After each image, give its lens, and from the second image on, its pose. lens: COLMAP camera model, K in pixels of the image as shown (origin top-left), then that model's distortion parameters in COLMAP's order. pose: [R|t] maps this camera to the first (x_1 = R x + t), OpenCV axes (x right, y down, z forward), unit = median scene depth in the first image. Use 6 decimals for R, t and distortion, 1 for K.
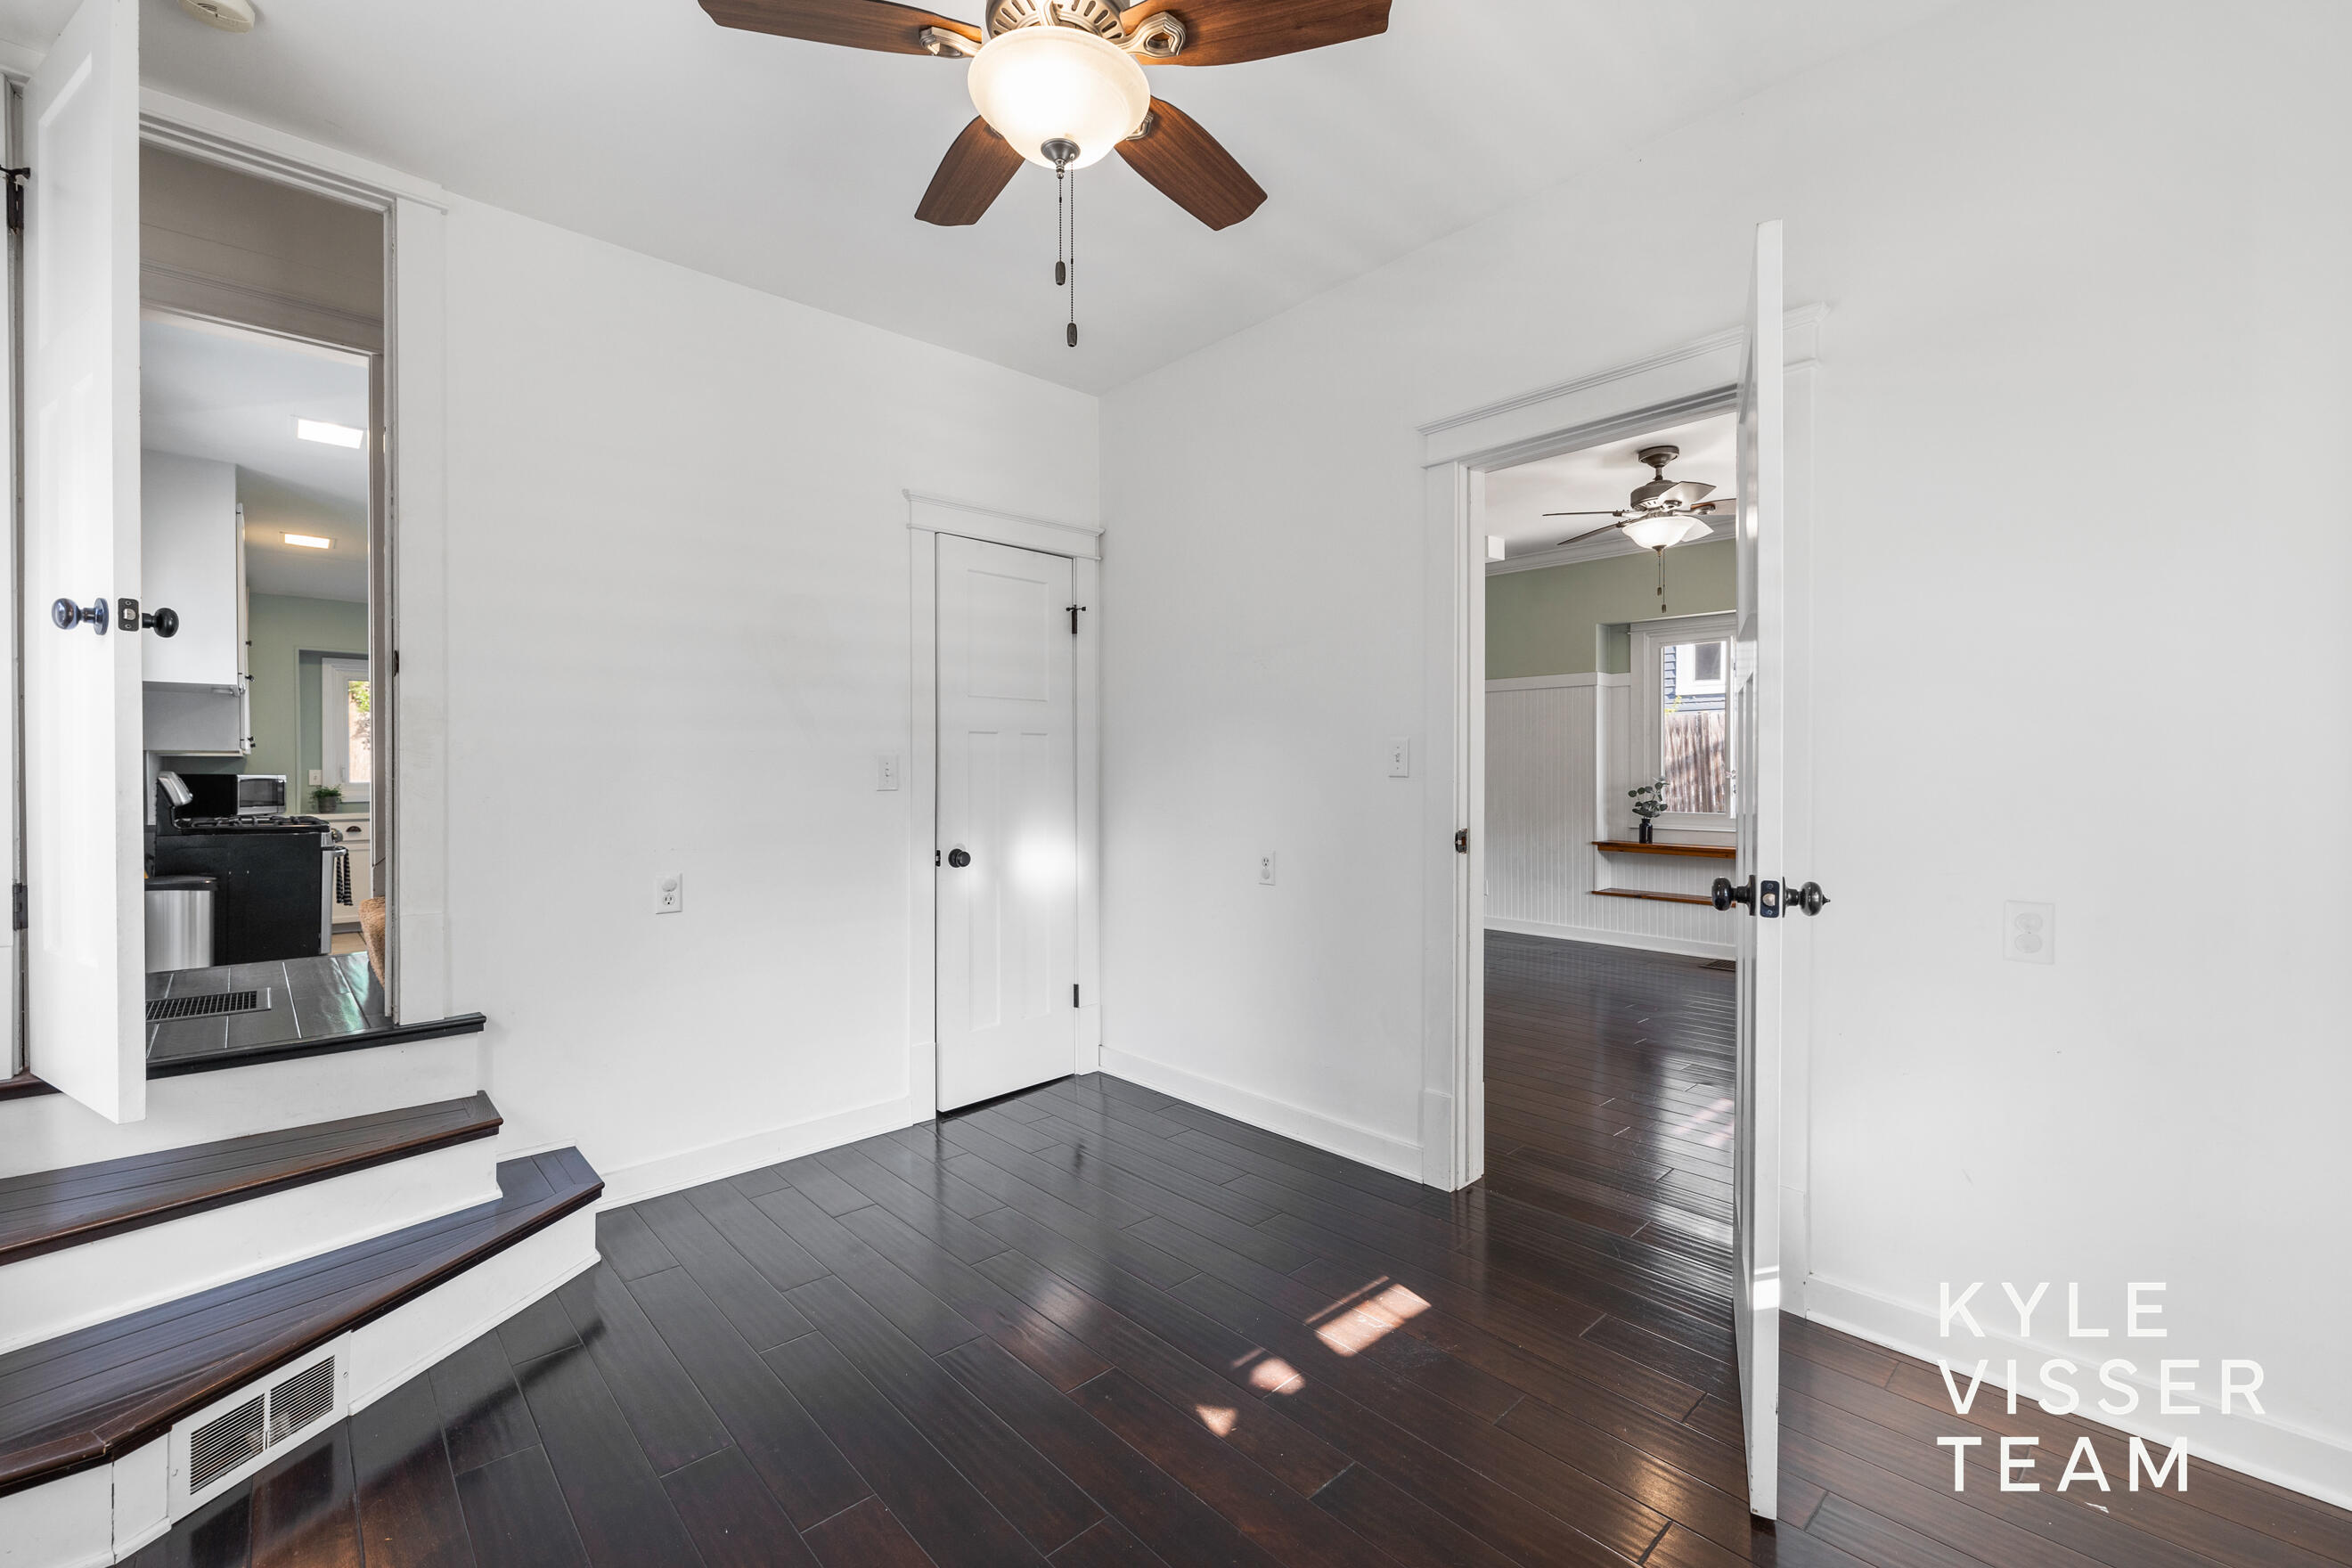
lens RADIAL K [[1013.7, 0, 1172.2], [0, 1013.7, 779.6], [0, 0, 1]] dist [-0.000412, 0.000060]
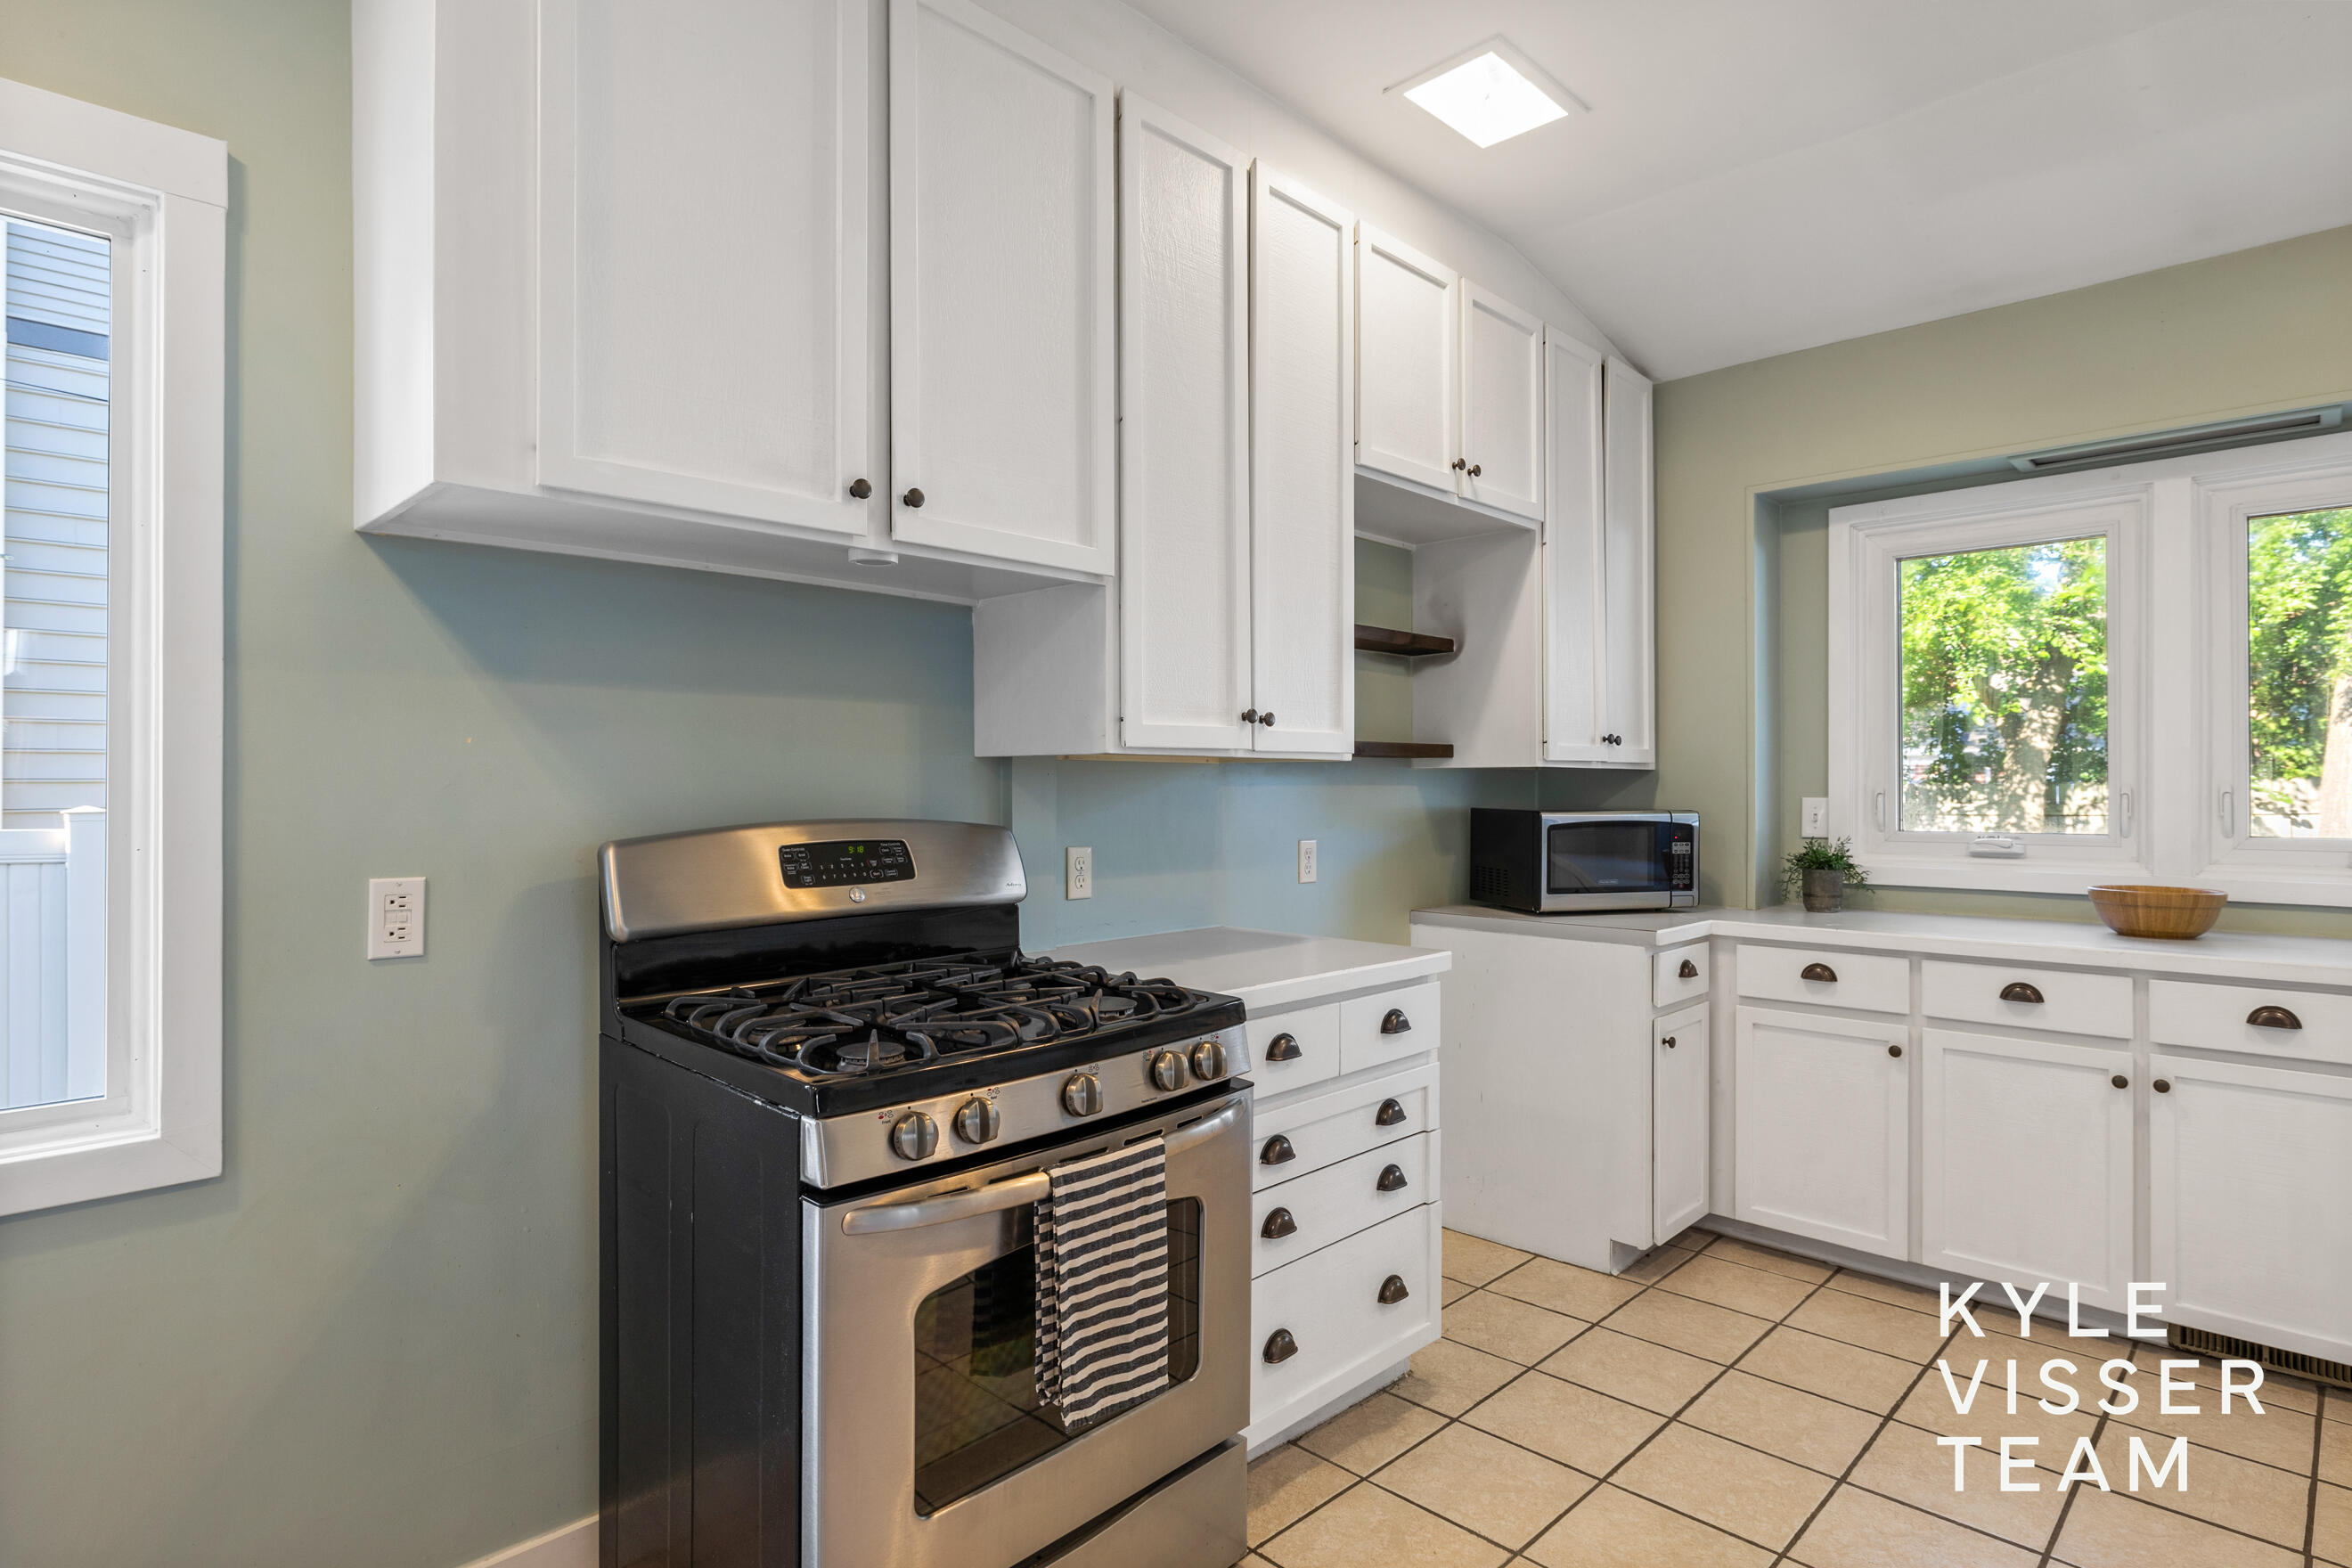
lens RADIAL K [[1225.8, 0, 1183.1], [0, 1225.8, 777.7], [0, 0, 1]] dist [-0.000619, 0.000304]
pose [[0.051109, -0.004506, -0.998683, -0.444506], [-0.006548, 0.999967, -0.004847, -0.015586], [0.998672, 0.006787, 0.051078, 0.849225]]
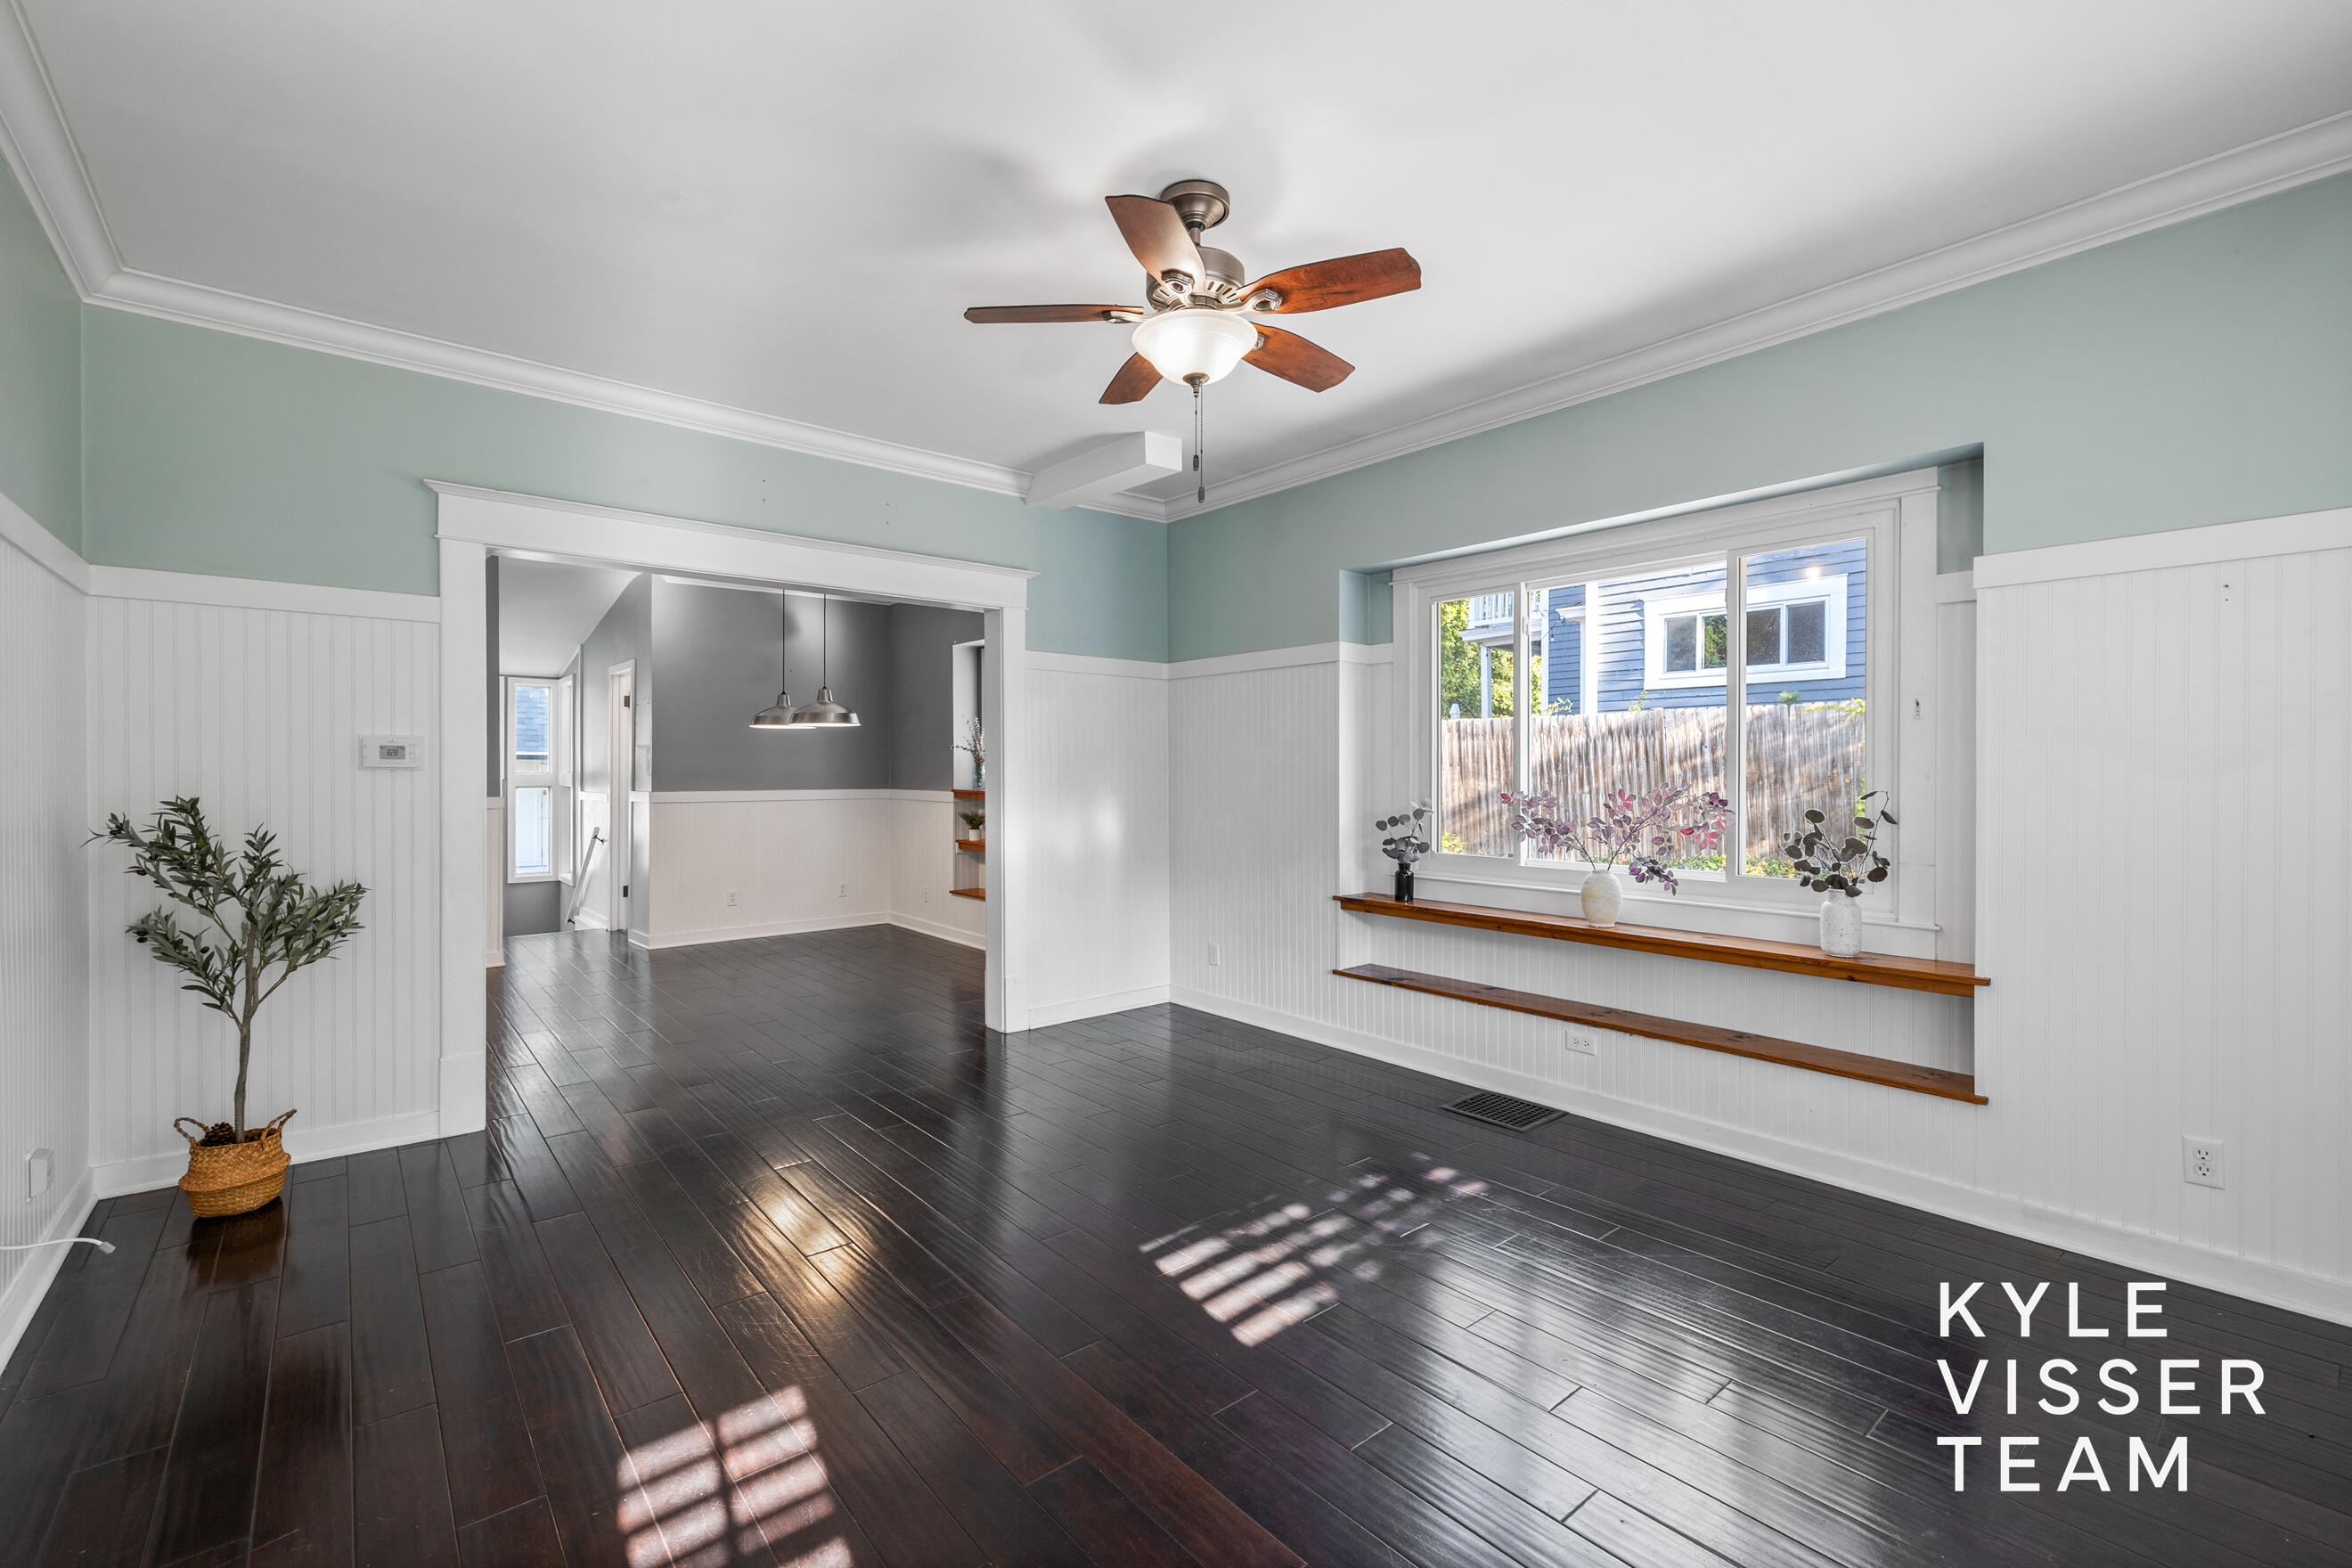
lens RADIAL K [[1013.7, 0, 1172.2], [0, 1013.7, 779.6], [0, 0, 1]] dist [-0.000412, 0.000060]
pose [[0.998638, 0.005057, -0.051925, 0.342786], [-0.005195, 0.999983, -0.002510, -0.012836], [0.051911, 0.002777, 0.998648, 0.327781]]
